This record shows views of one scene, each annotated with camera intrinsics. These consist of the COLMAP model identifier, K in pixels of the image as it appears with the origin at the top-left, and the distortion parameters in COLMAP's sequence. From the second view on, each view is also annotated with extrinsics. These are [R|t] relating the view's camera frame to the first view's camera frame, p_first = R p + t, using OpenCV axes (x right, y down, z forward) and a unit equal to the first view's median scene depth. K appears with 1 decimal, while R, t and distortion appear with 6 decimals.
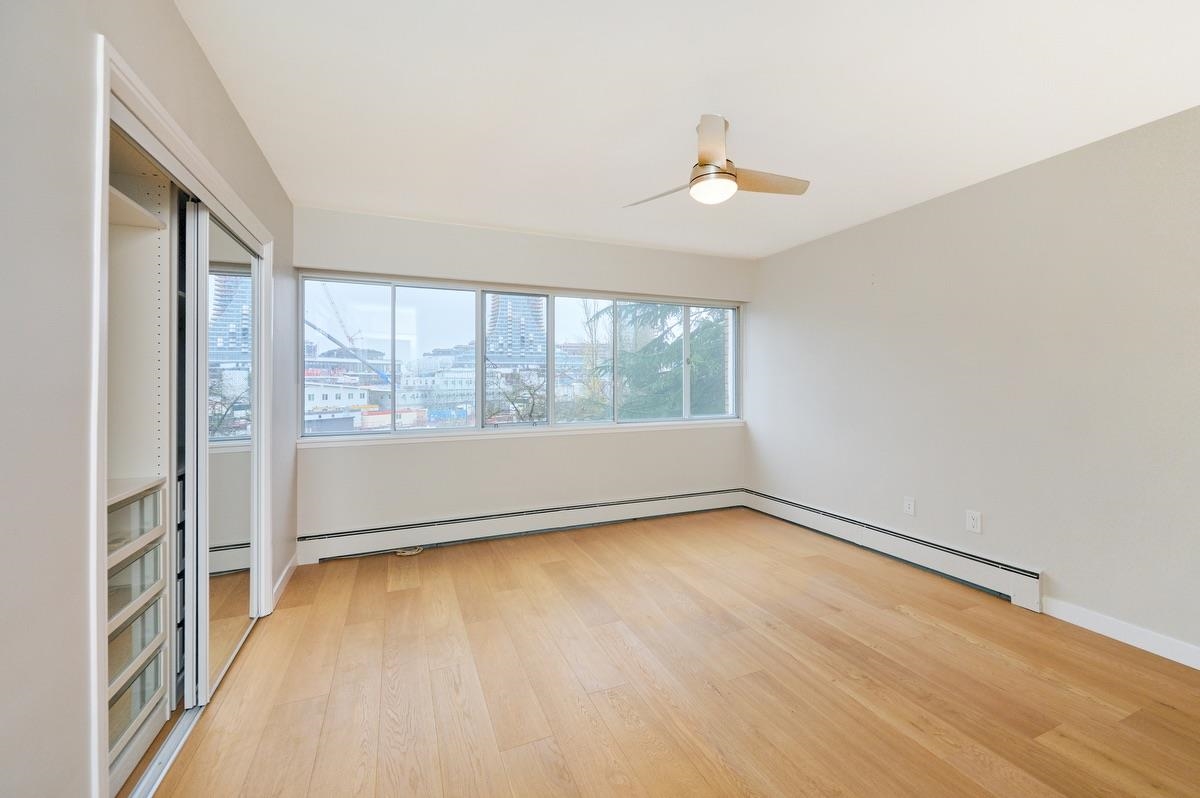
lens RADIAL K [[481.0, 0, 602.1], [0, 481.0, 378.2], [0, 0, 1]] dist [0.000433, -0.000122]
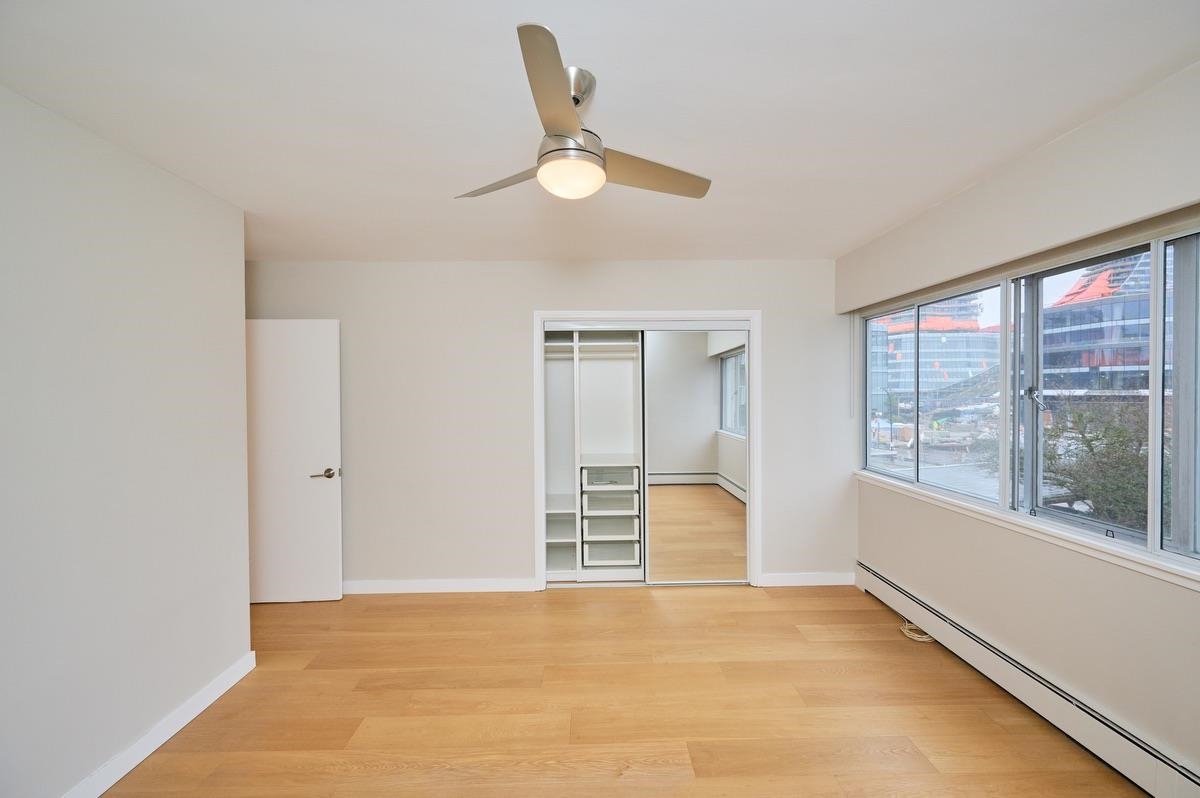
lens RADIAL K [[471.1, 0, 600.0], [0, 471.1, 399.0], [0, 0, 1]] dist [0.000063, 0.000135]
pose [[-0.368512, 0.025466, -0.929274, 0.628862], [0.016529, 0.999646, 0.020840, -0.070799], [0.929476, -0.007680, -0.368802, 0.966048]]
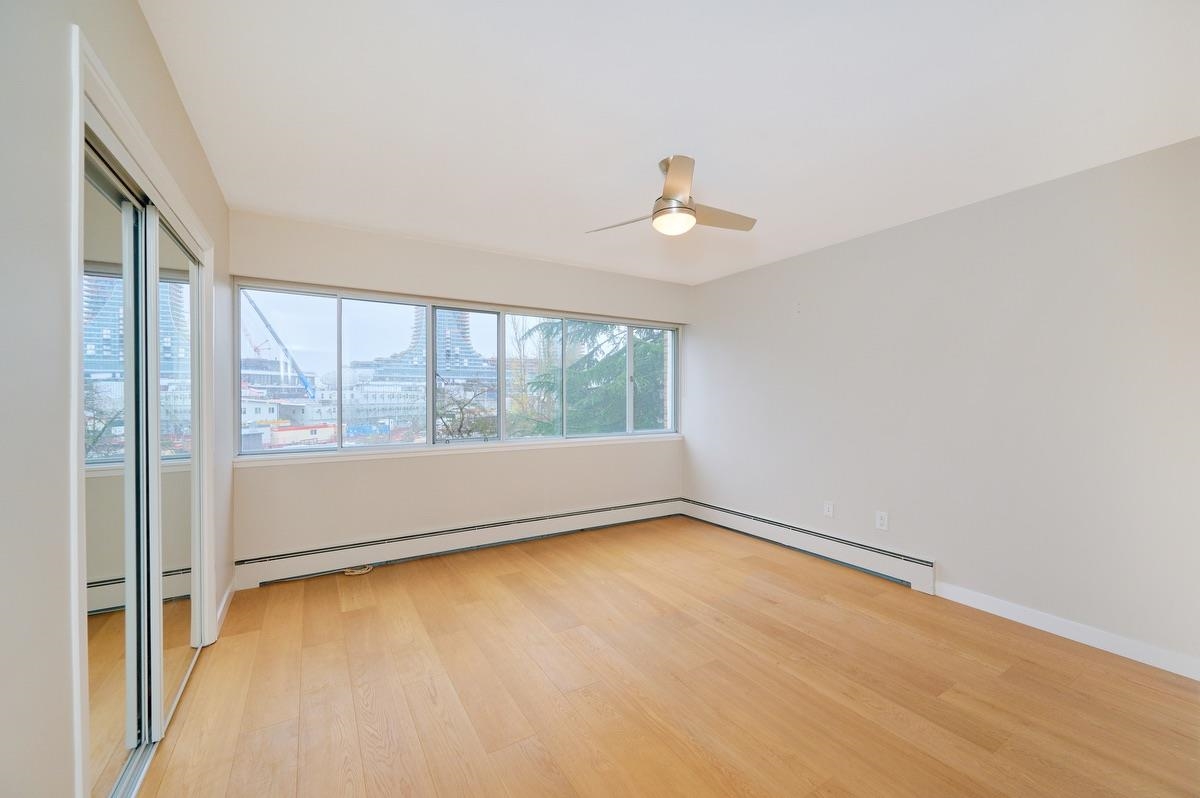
lens RADIAL K [[471.1, 0, 600.0], [0, 471.1, 399.0], [0, 0, 1]] dist [0.000063, 0.000135]
pose [[0.988936, 0.005157, 0.148252, -0.069579], [-0.006927, 0.999911, 0.011425, -0.004527], [-0.148180, -0.012325, 0.988884, -0.021262]]
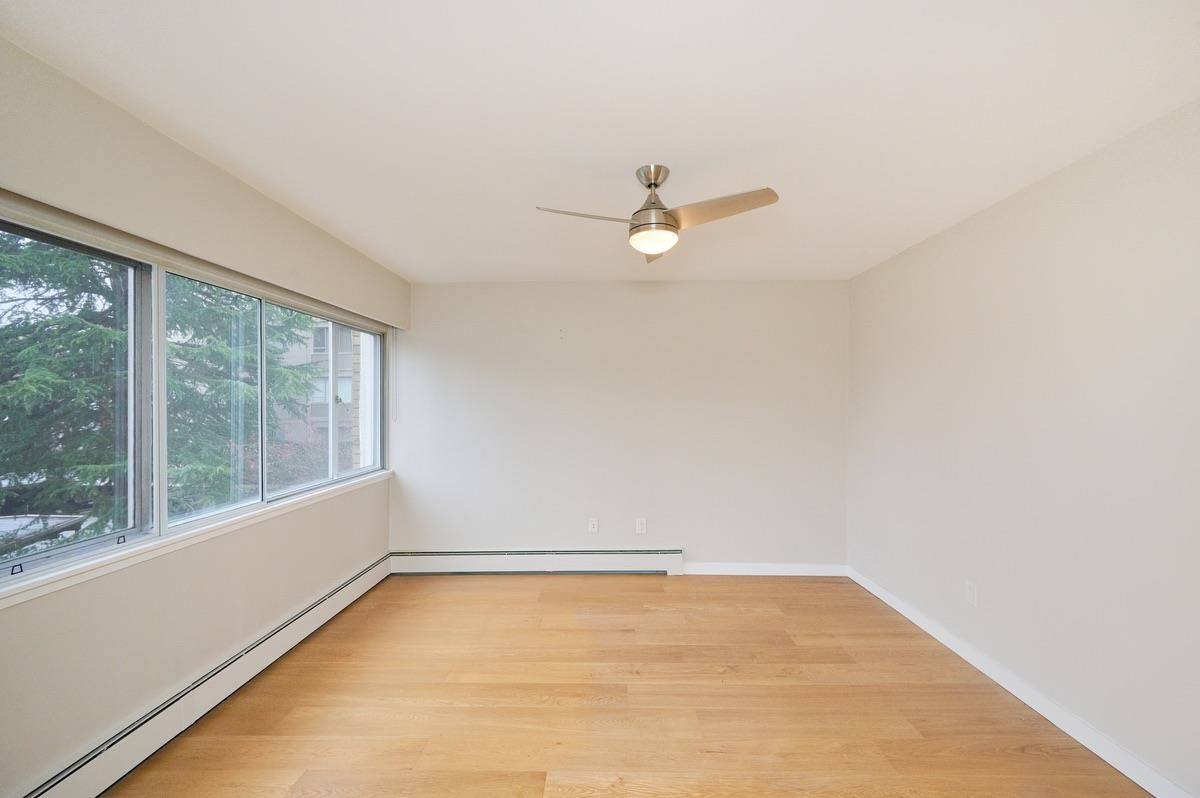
lens RADIAL K [[471.1, 0, 600.0], [0, 471.1, 399.0], [0, 0, 1]] dist [0.000063, 0.000135]
pose [[0.401306, 0.014716, 0.915826, -0.506527], [-0.007318, 0.999891, -0.012860, -0.047830], [-0.915915, -0.001541, 0.401370, 0.546235]]
